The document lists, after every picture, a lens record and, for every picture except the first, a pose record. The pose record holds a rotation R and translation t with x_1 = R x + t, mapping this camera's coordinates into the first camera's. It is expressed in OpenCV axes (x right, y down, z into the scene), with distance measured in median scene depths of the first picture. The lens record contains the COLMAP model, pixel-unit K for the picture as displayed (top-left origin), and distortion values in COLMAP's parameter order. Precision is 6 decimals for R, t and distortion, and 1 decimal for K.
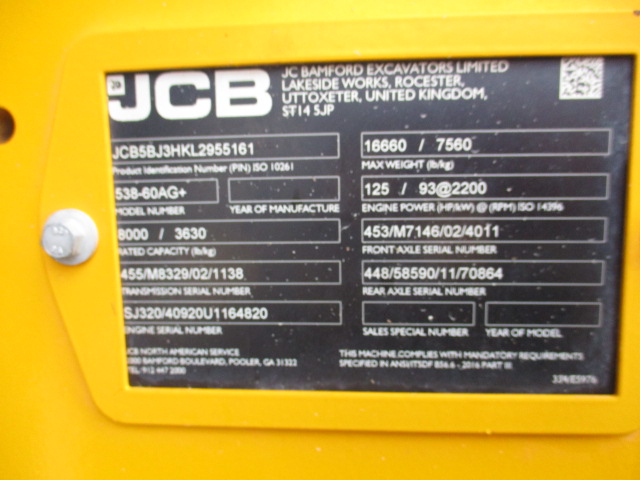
lens RADIAL K [[520.2, 0, 320.0], [0, 520.2, 240.0], [0, 0, 1]] dist [-0.032635, 0.005140]
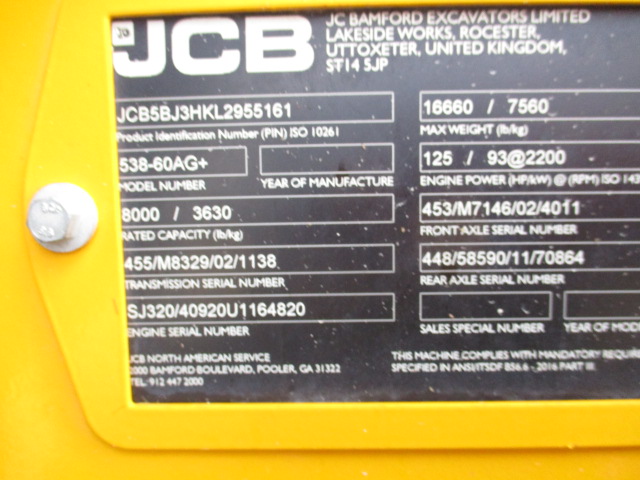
lens RADIAL K [[520.2, 0, 320.0], [0, 520.2, 240.0], [0, 0, 1]] dist [-0.032635, 0.005140]
pose [[0.998211, -0.003066, 0.059703, -0.131757], [0.005552, 0.999123, -0.041509, 0.067970], [-0.059523, 0.041766, 0.997353, 0.171741]]
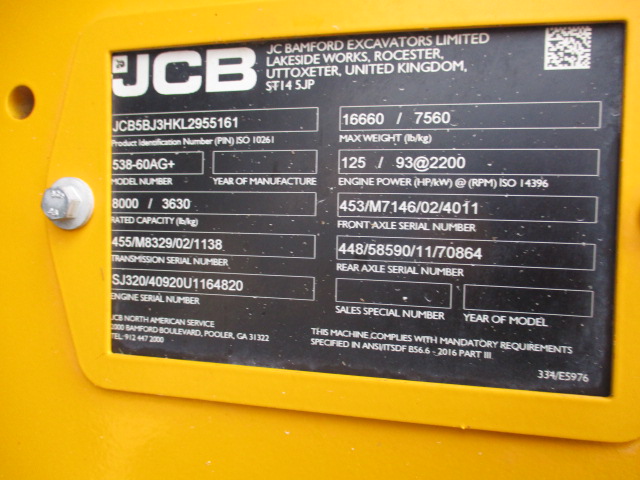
lens RADIAL K [[520.2, 0, 320.0], [0, 520.2, 240.0], [0, 0, 1]] dist [-0.032635, 0.005140]
pose [[0.987996, 0.045303, -0.147688, 0.196654], [-0.058336, 0.994659, -0.085145, 0.135120], [0.143042, 0.092739, 0.985362, 0.028203]]
